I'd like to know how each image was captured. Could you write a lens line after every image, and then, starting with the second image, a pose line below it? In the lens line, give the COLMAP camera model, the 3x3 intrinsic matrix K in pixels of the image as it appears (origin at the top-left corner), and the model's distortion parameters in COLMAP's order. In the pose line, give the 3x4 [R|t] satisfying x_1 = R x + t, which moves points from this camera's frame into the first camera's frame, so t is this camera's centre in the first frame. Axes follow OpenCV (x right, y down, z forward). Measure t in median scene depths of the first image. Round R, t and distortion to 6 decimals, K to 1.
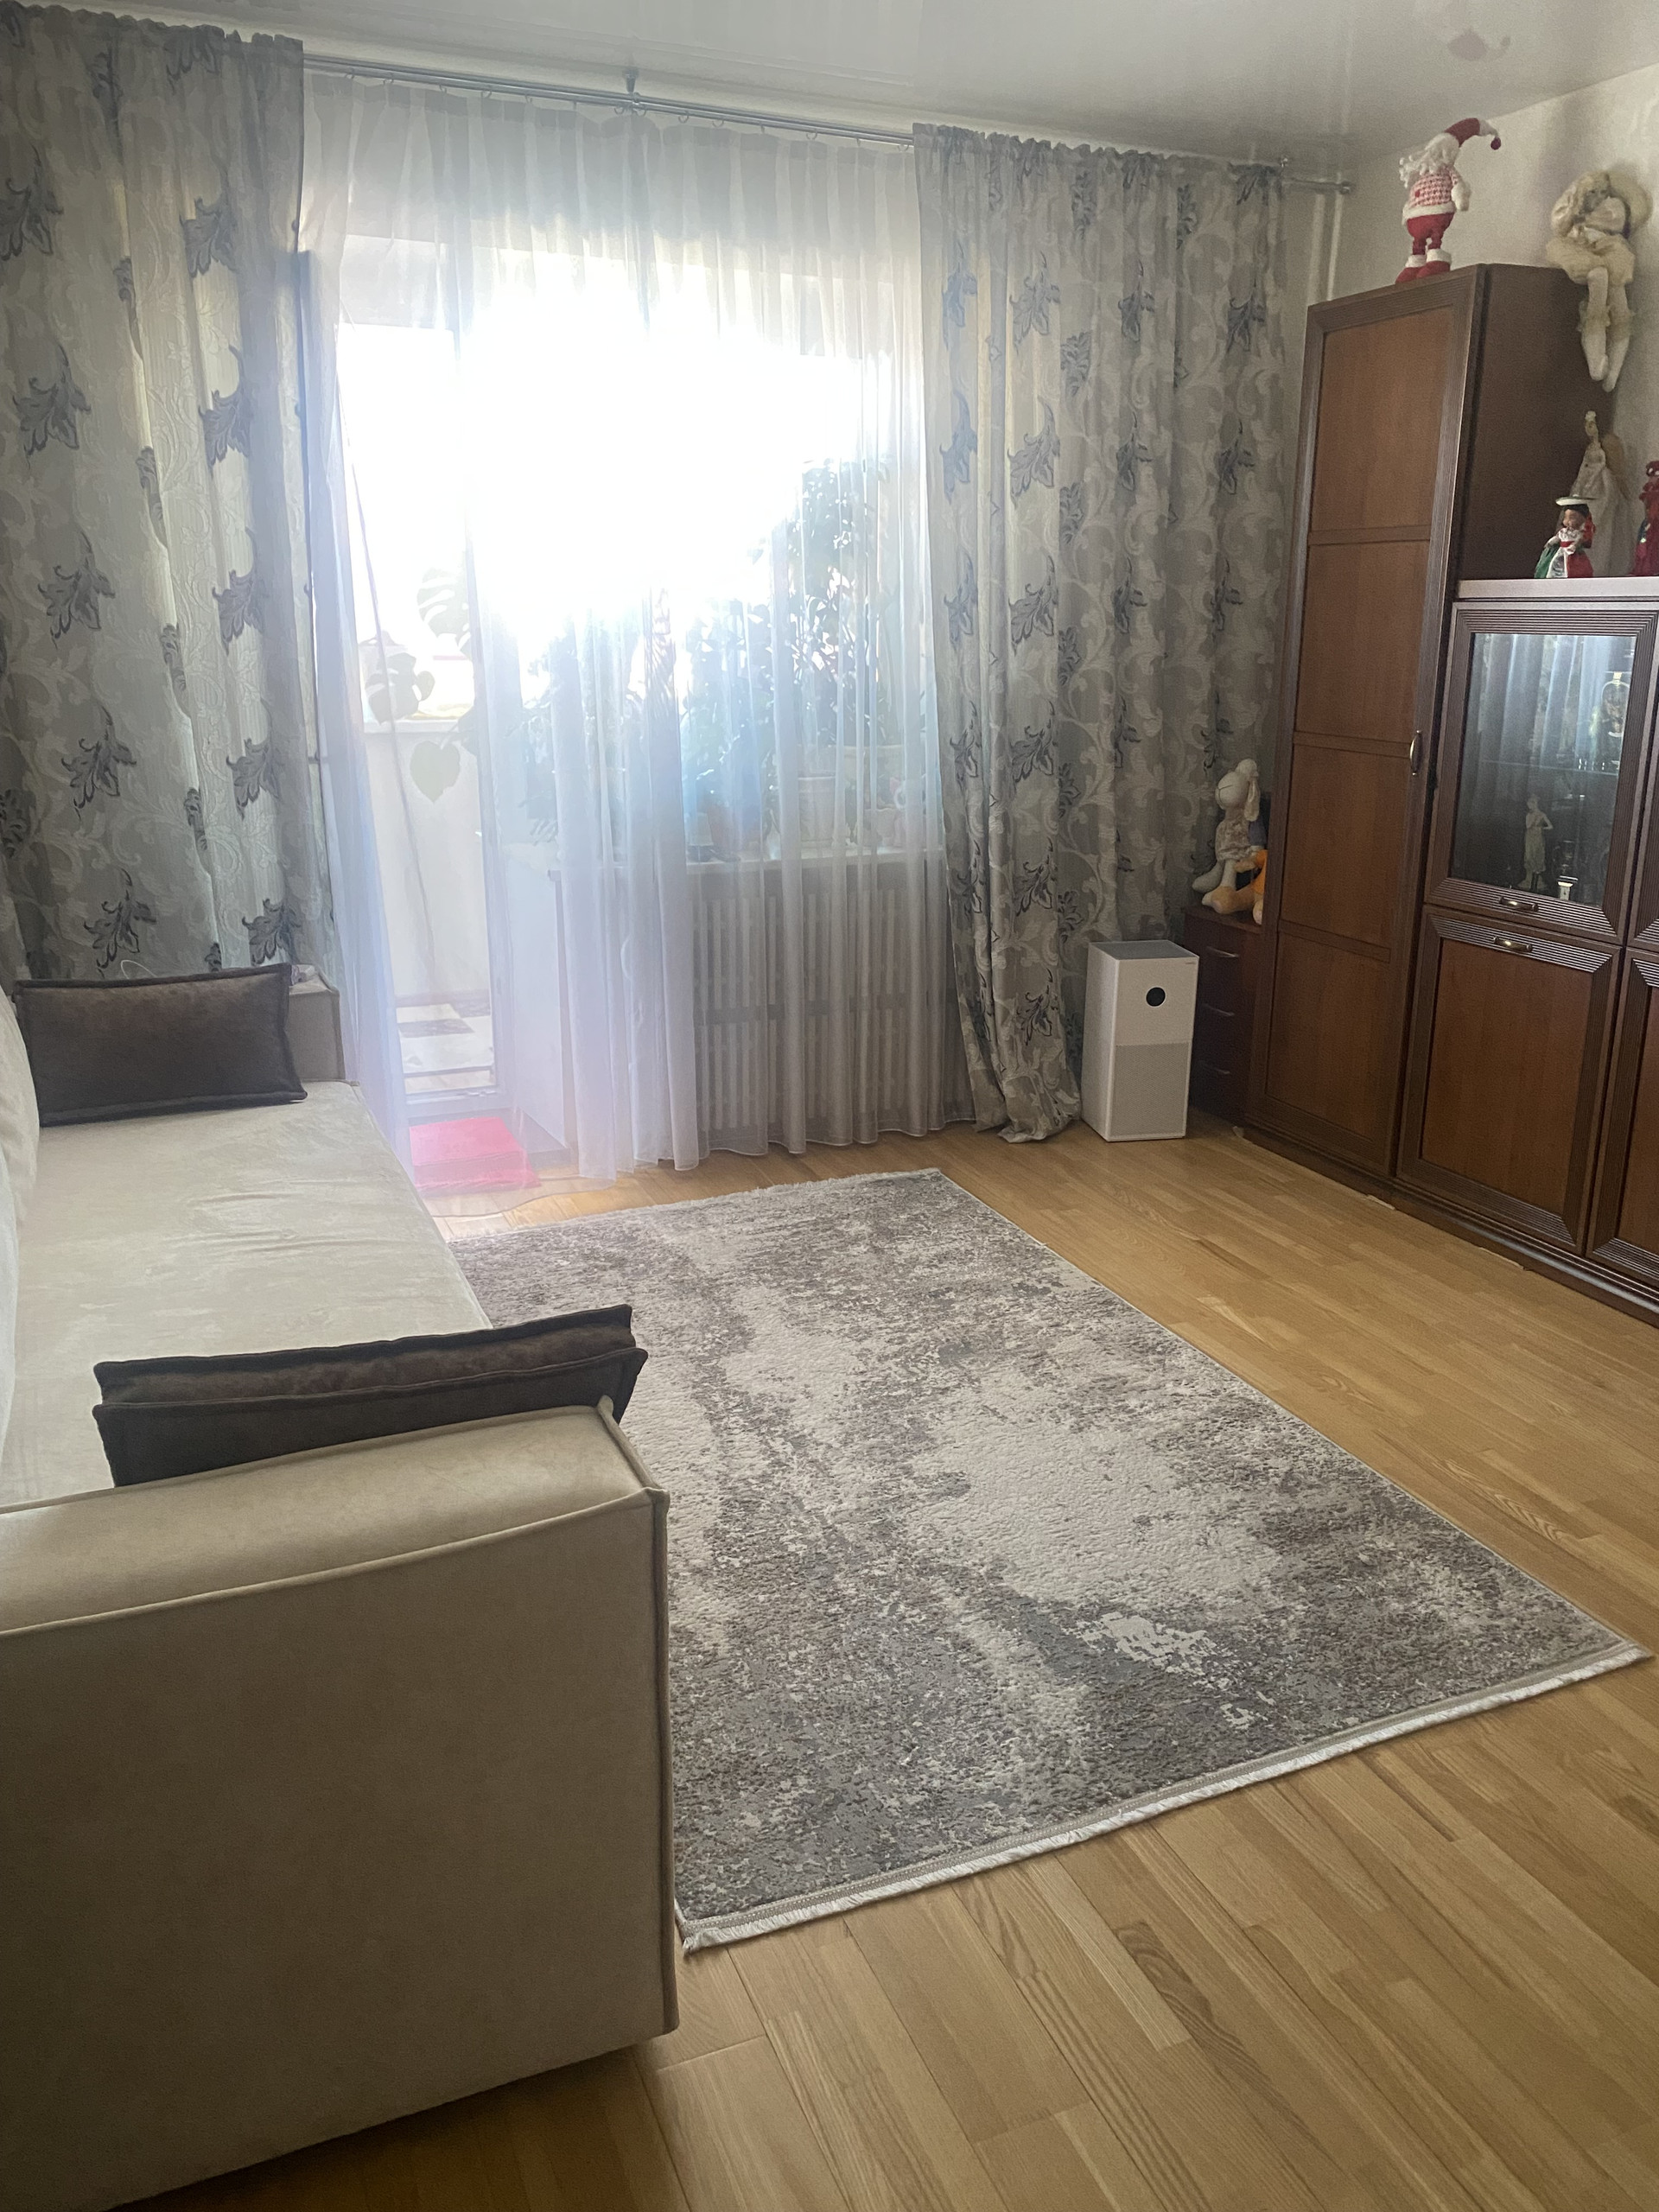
lens RADIAL K [[1703.1, 0, 828.7], [0, 1703.1, 1066.3], [0, 0, 1]] dist [0.026466, -0.005367]
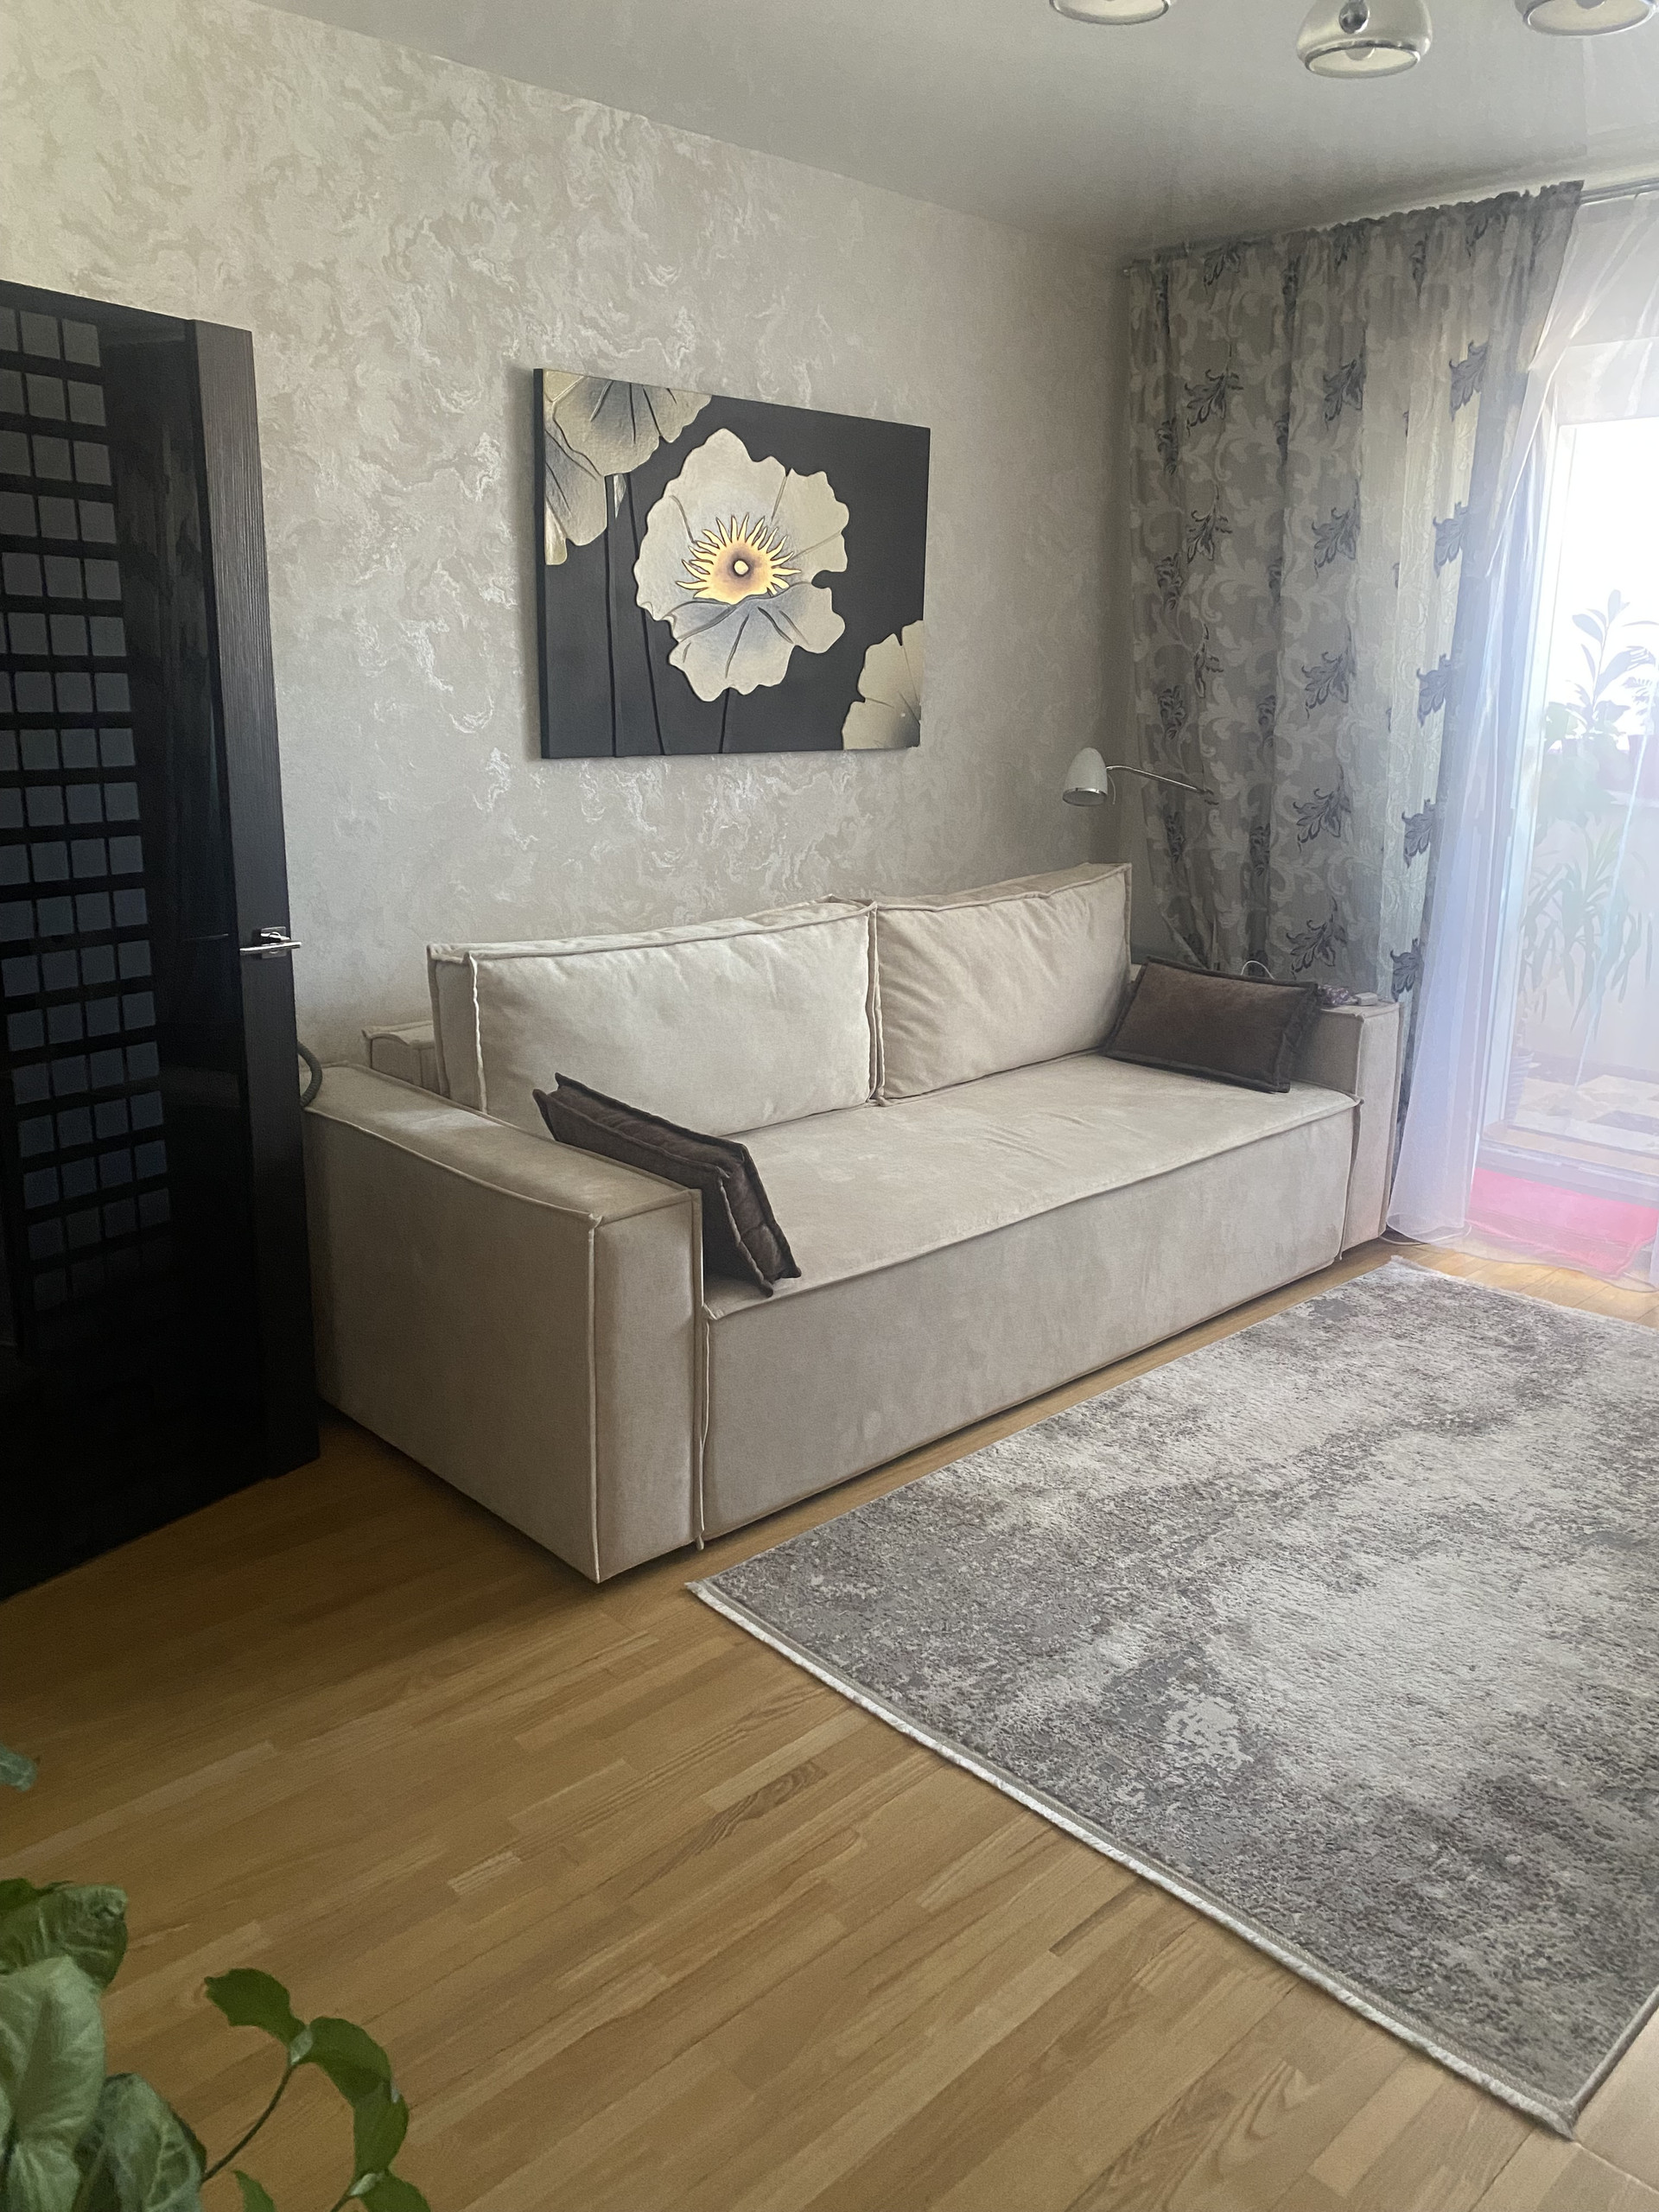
lens RADIAL K [[1650.0, 0, 829.5], [0, 1650.0, 1106.0], [0, 0, 1]] dist [-0.014184, -0.009074]
pose [[0.361324, 0.239617, -0.901126, 0.795220], [-0.258734, 0.954232, 0.149994, -0.082674], [0.895824, 0.178955, 0.406784, 0.328360]]
